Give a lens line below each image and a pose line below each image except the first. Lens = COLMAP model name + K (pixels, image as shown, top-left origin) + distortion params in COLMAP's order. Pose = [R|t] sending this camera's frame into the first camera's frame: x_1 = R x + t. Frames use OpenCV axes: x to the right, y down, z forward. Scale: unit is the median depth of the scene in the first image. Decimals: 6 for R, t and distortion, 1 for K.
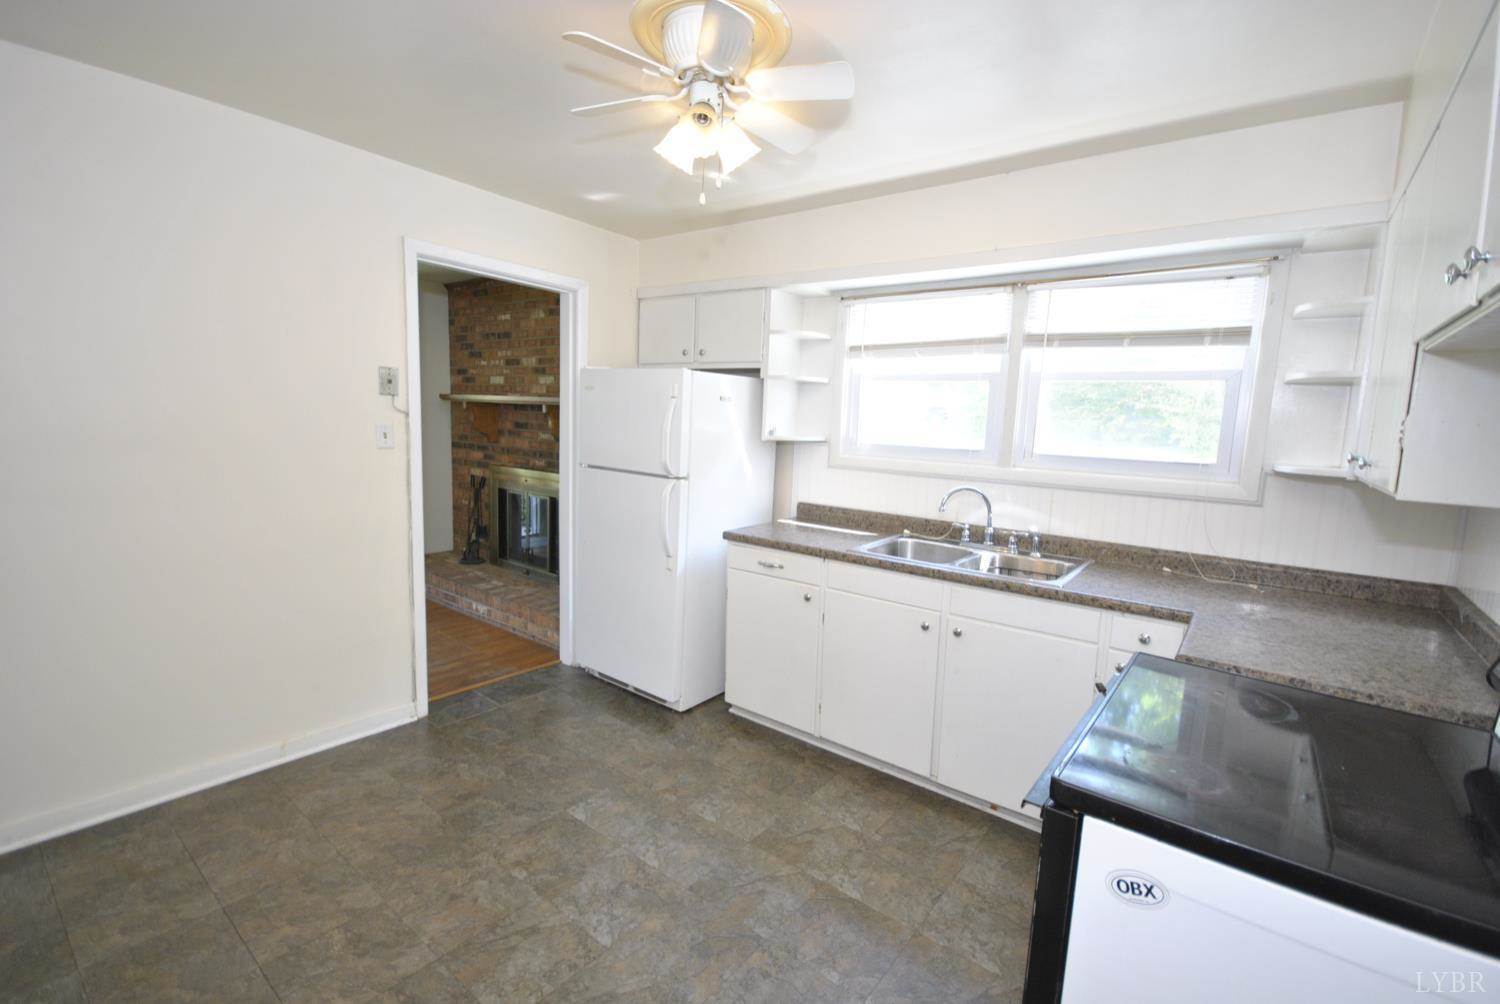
lens RADIAL K [[660.1, 0, 755.5], [0, 660.1, 502.0], [0, 0, 1]] dist [0.011120, -0.011305]
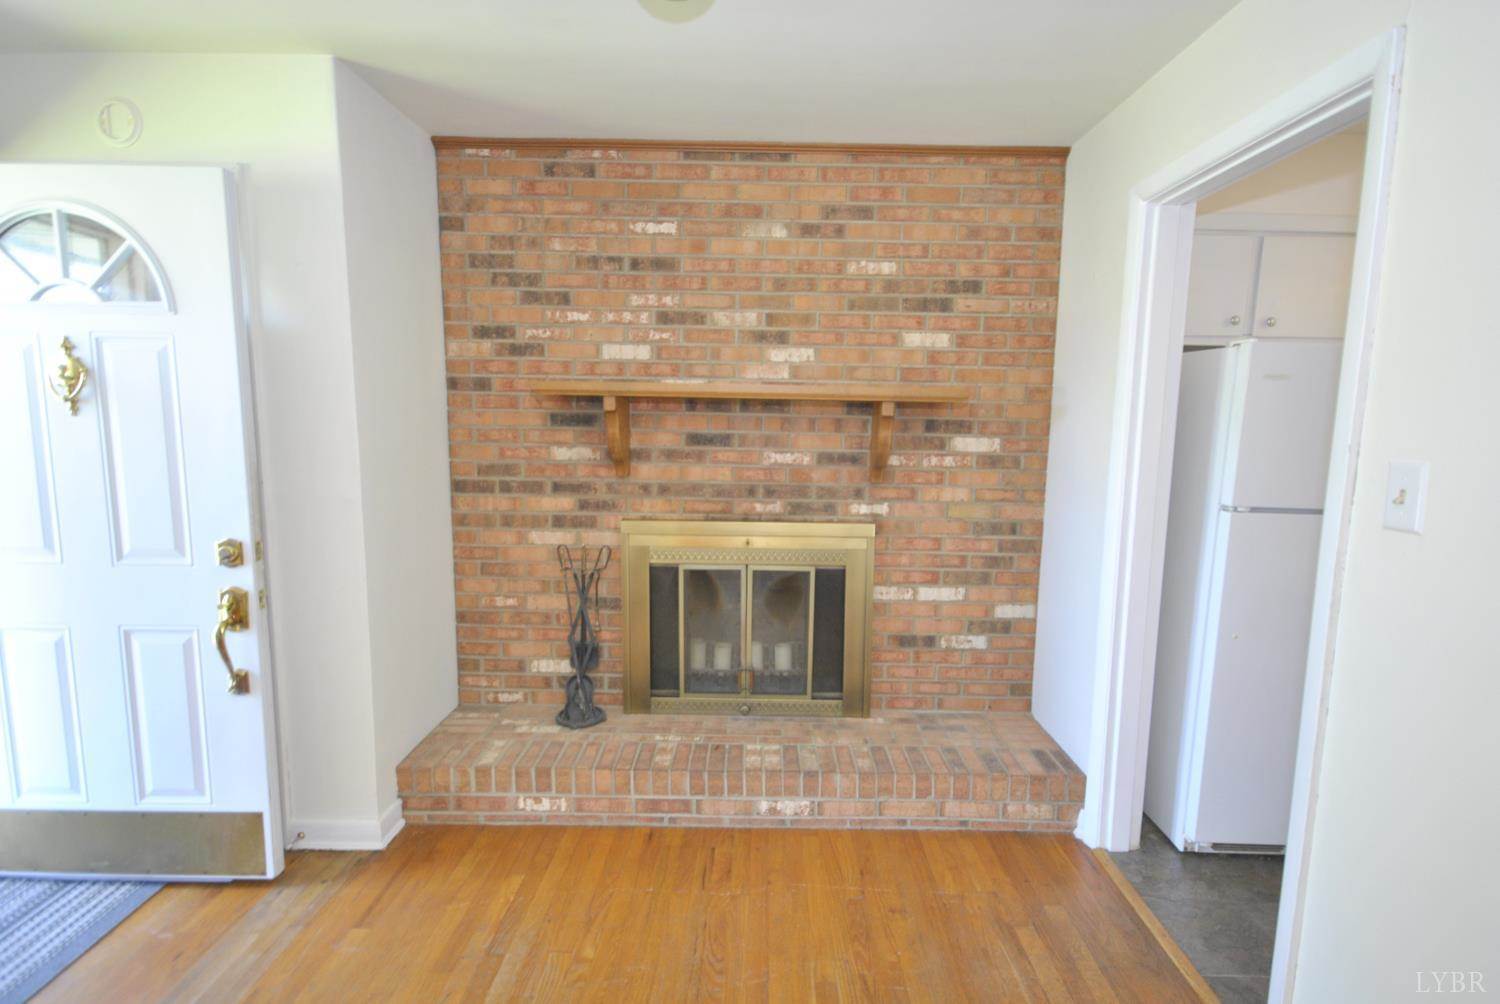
lens RADIAL K [[722.1, 0, 758.0], [0, 722.1, 505.4], [0, 0, 1]] dist [0.004463, -0.001812]
pose [[0.794147, -0.107763, 0.598095, -1.145060], [0.093395, 0.994103, 0.055105, -0.156454], [-0.600506, 0.012098, 0.799528, 0.876400]]
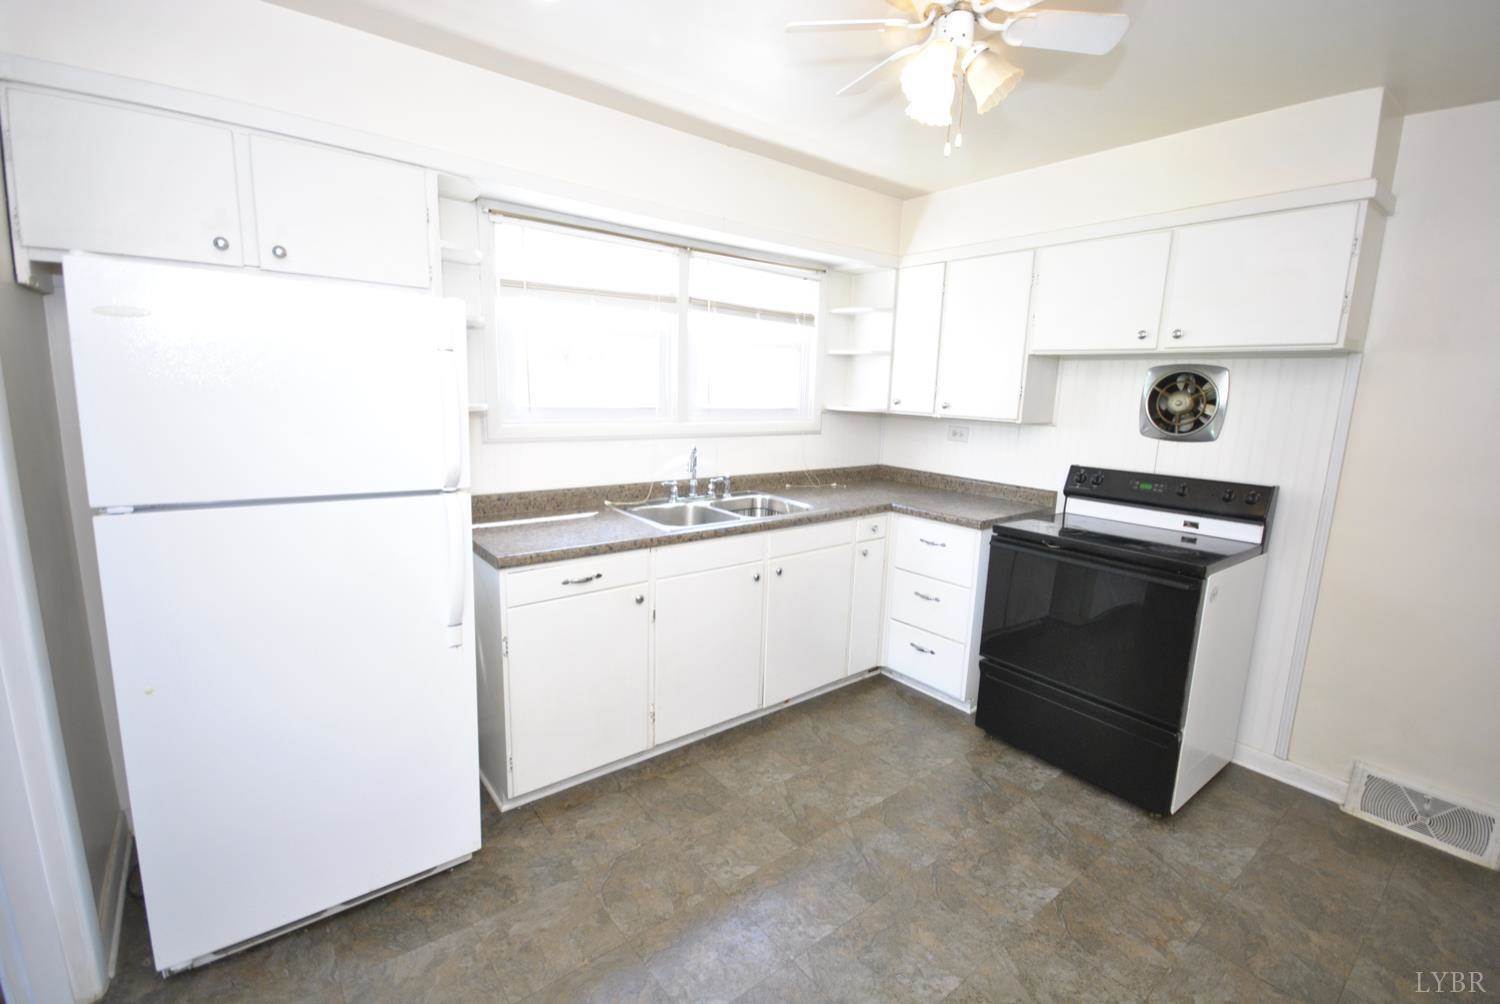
lens RADIAL K [[660.1, 0, 761.6], [0, 660.1, 502.0], [0, 0, 1]] dist [0.011120, -0.011305]
pose [[0.230823, -0.201646, 0.951872, -0.632180], [0.099623, 0.978046, 0.183032, -0.108858], [-0.967882, 0.052580, 0.245844, 0.616991]]
